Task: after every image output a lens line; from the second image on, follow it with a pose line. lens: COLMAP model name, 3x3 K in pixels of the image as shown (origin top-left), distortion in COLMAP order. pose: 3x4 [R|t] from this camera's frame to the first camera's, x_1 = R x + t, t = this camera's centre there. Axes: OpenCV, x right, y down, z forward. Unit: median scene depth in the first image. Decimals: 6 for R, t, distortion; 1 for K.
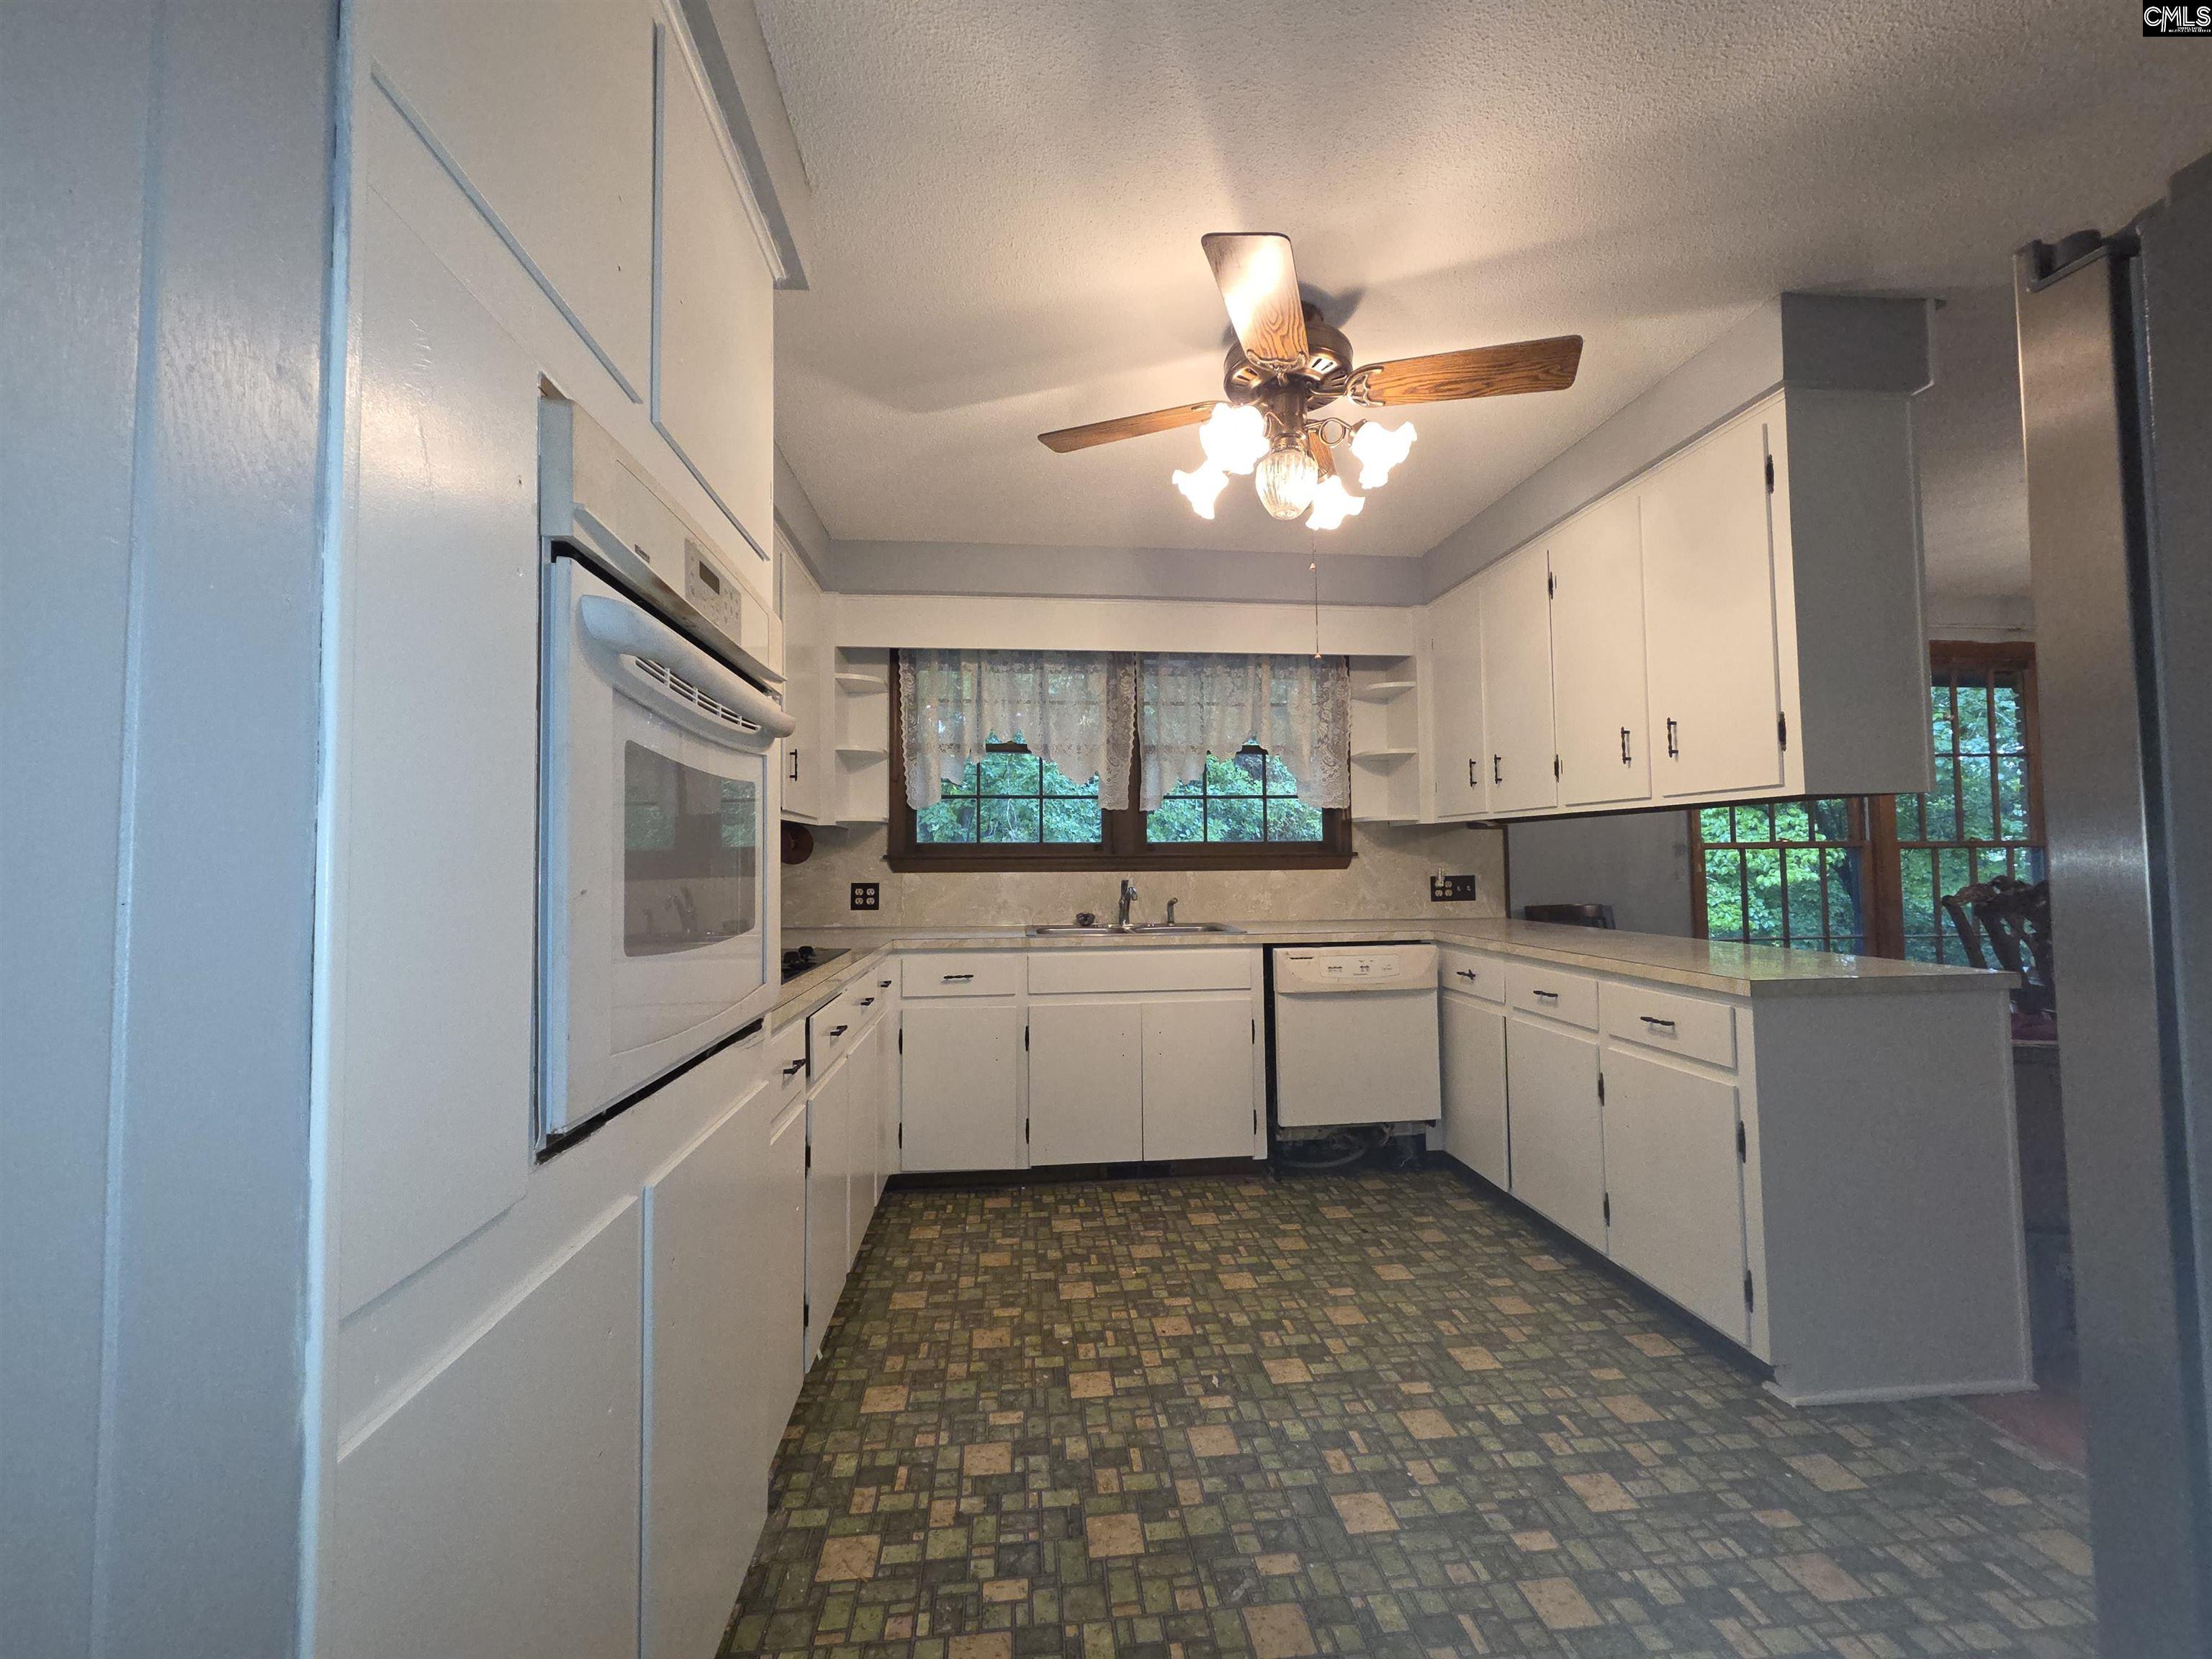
lens RADIAL K [[905.4, 0, 1108.1], [0, 905.4, 826.2], [0, 0, 1]] dist [0.006349, -0.000232]
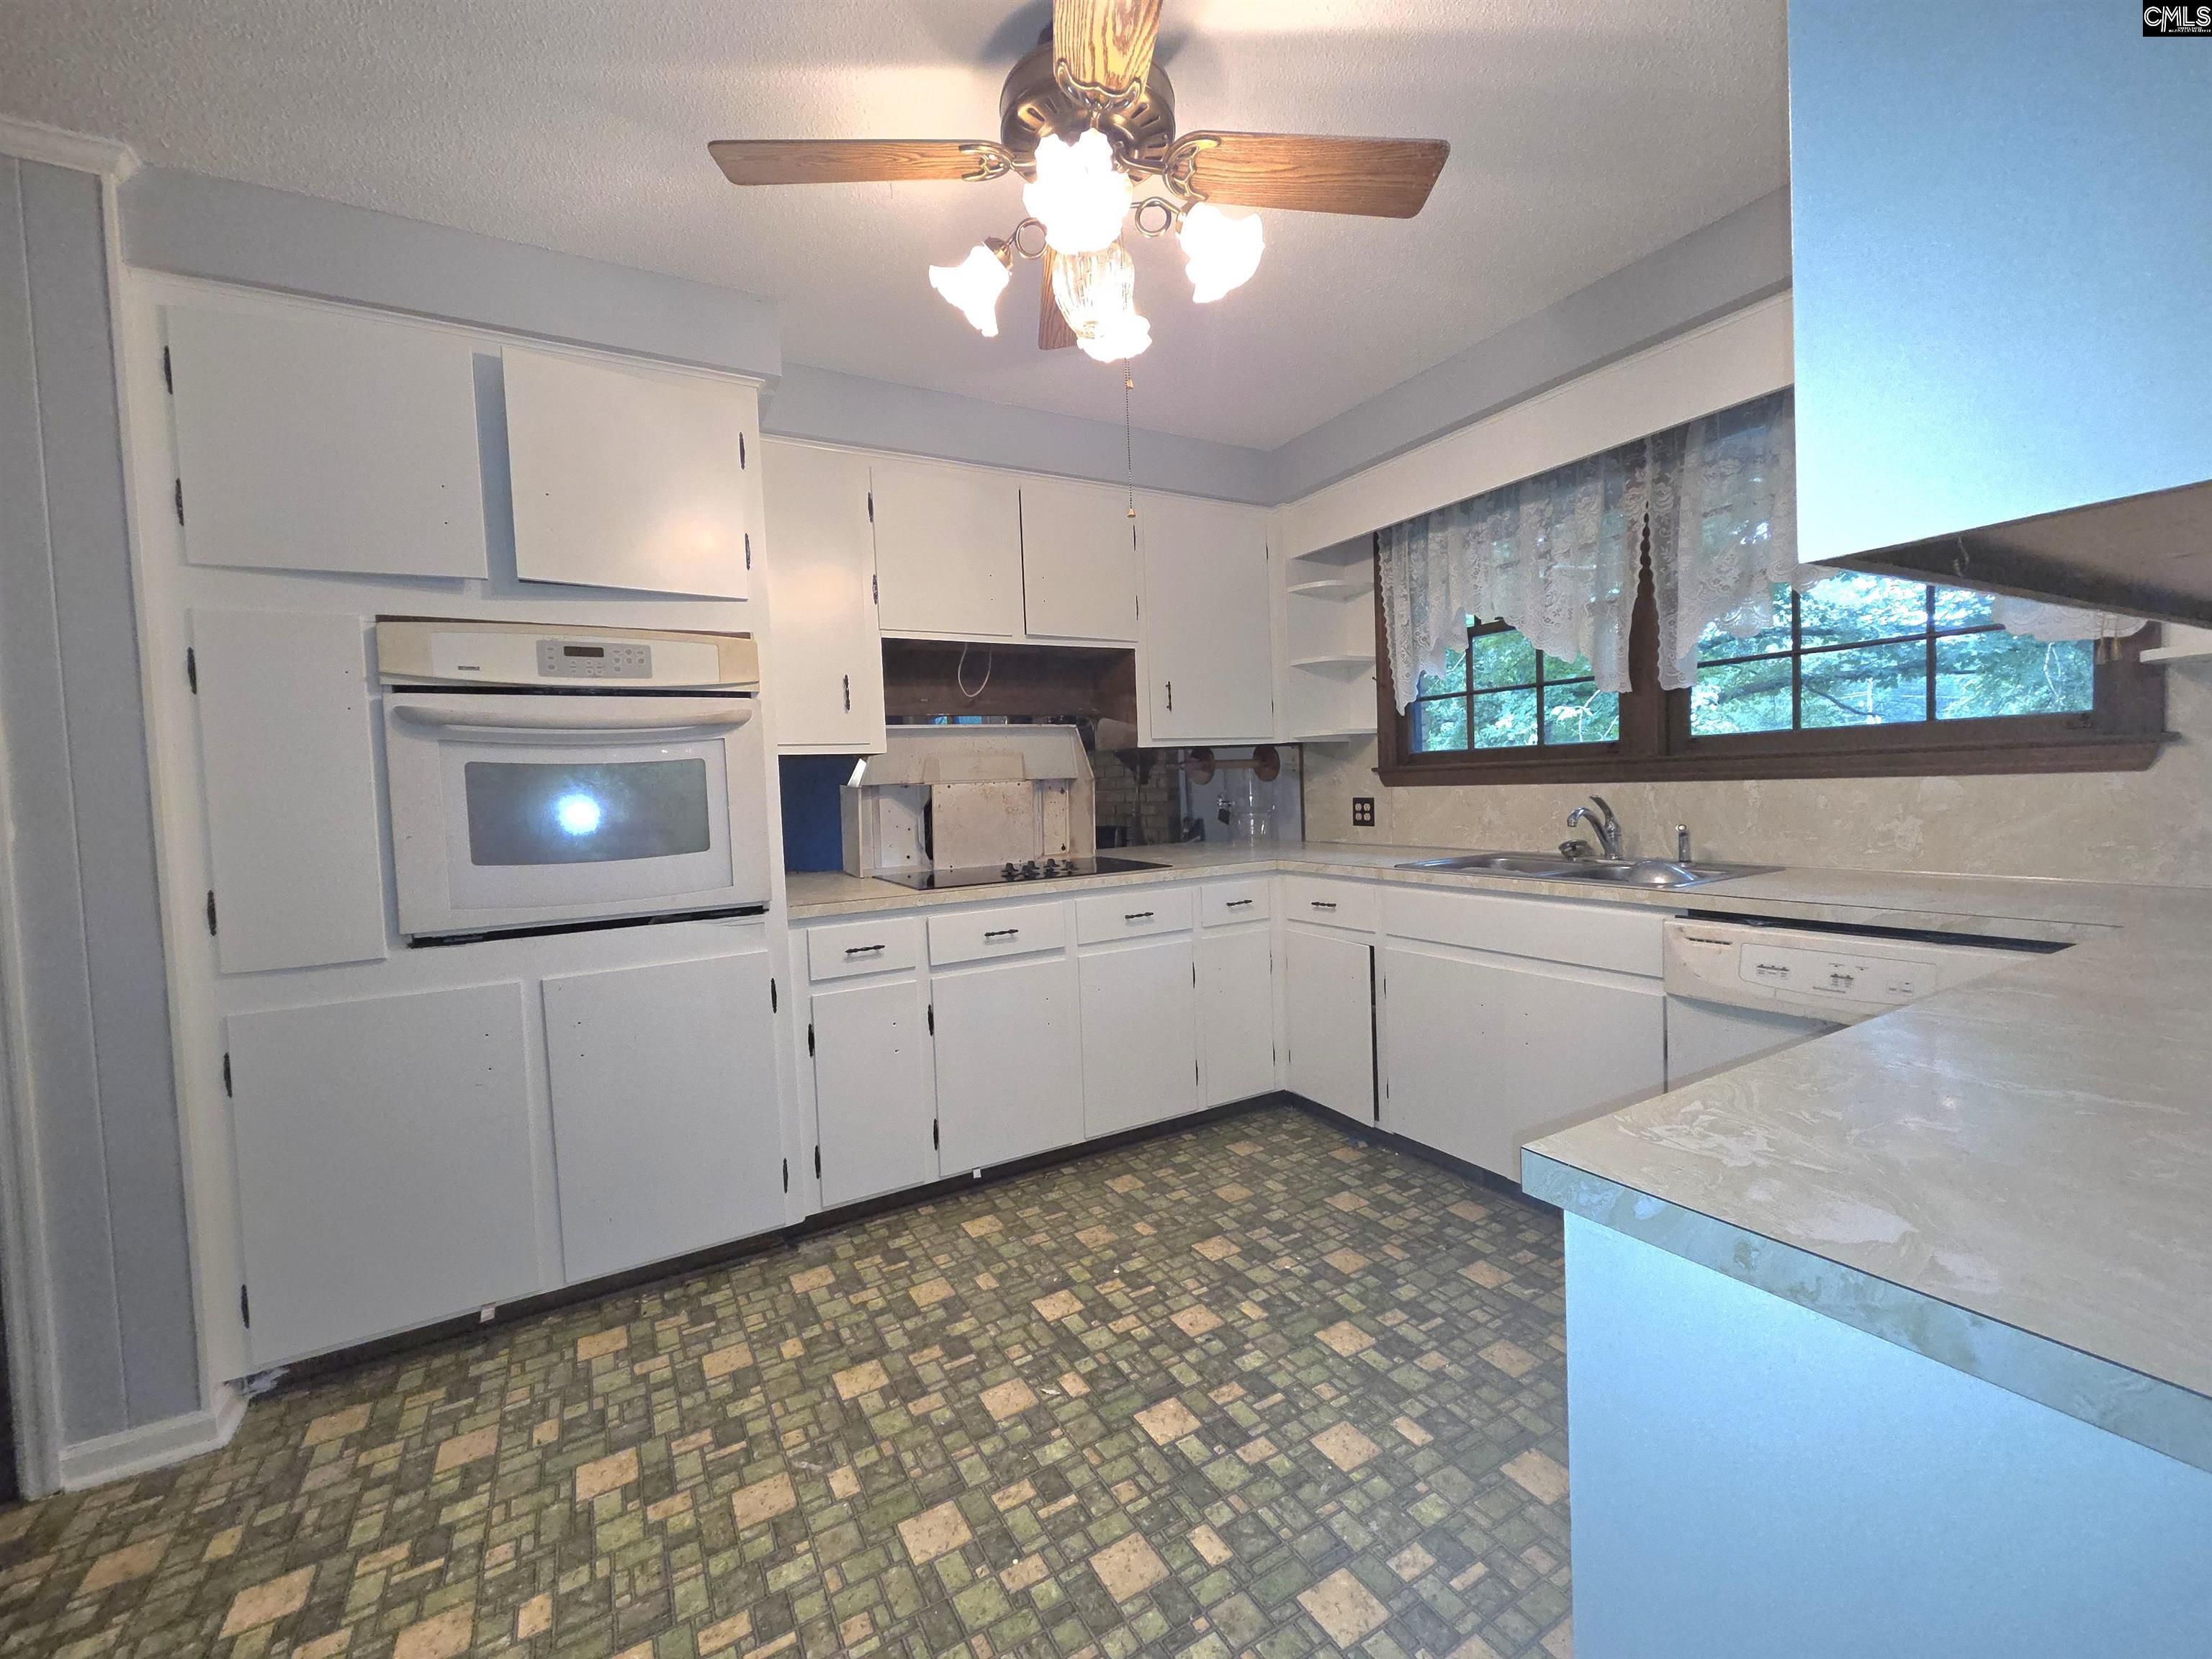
lens RADIAL K [[905.4, 0, 1108.1], [0, 905.4, 826.2], [0, 0, 1]] dist [0.006349, -0.000232]
pose [[0.409491, 0.036823, -0.911571, 0.745647], [0.075038, 0.994440, 0.073879, 0.002939], [0.909223, -0.098655, 0.404451, 0.558109]]
